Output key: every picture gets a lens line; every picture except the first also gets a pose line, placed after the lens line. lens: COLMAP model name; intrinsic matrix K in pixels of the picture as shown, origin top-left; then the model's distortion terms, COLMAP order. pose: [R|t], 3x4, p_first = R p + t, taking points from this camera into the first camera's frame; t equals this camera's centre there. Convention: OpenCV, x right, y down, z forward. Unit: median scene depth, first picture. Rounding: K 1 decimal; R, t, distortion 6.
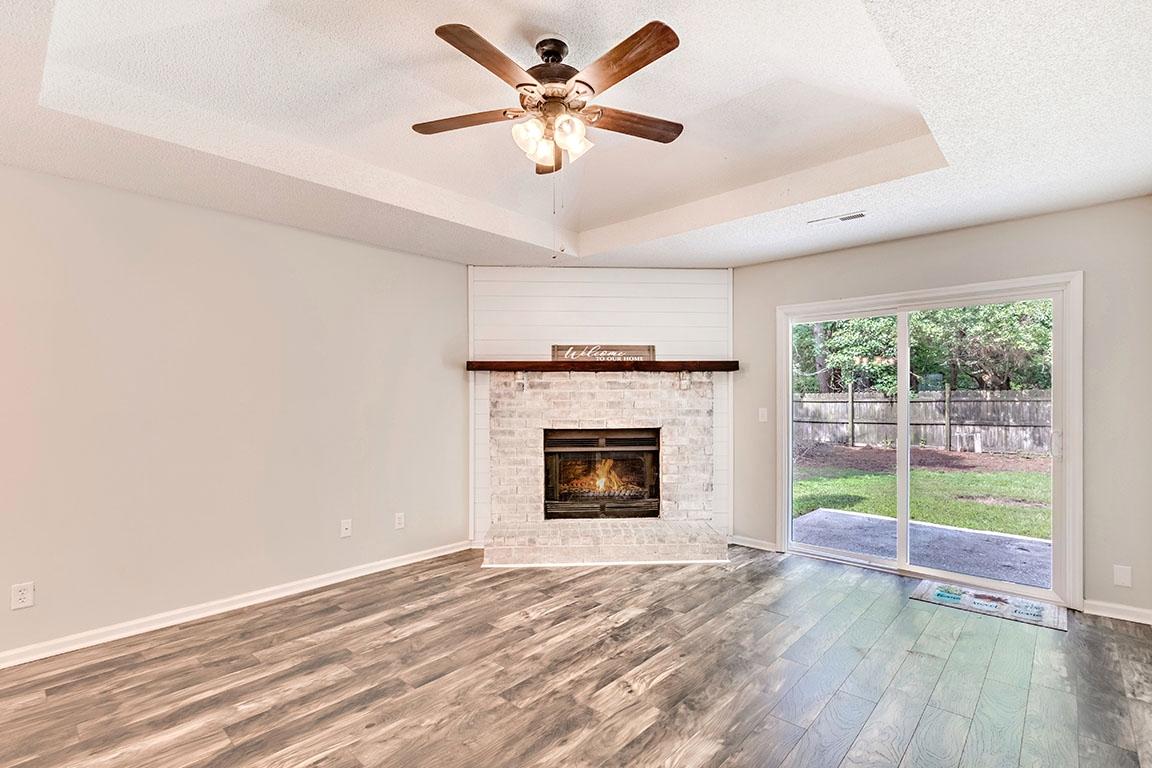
lens RADIAL K [[536.5, 0, 590.6], [0, 536.5, 398.6], [0, 0, 1]] dist [-0.002368, -0.001534]
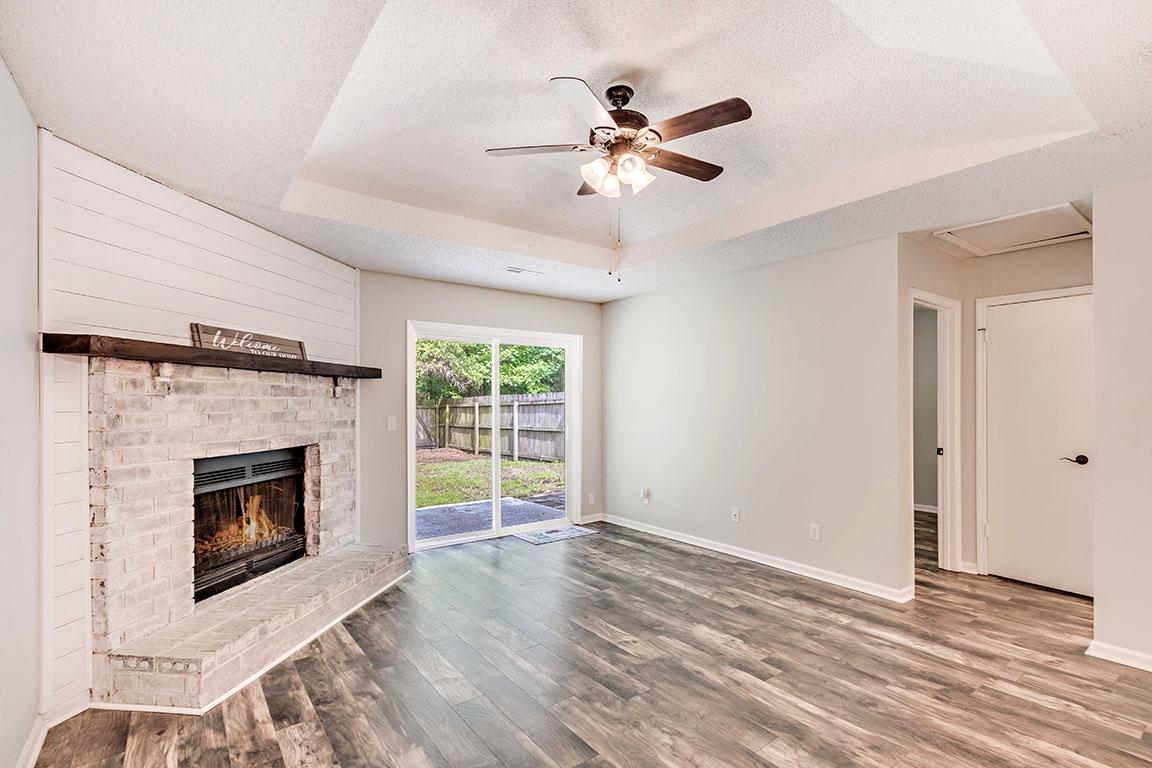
lens RADIAL K [[536.5, 0, 590.6], [0, 536.5, 398.6], [0, 0, 1]] dist [-0.002368, -0.001534]
pose [[0.183048, 0.010141, 0.983052, -0.602307], [0.007184, 0.999906, -0.011652, -0.002190], [-0.983078, 0.009195, 0.182958, 0.445153]]
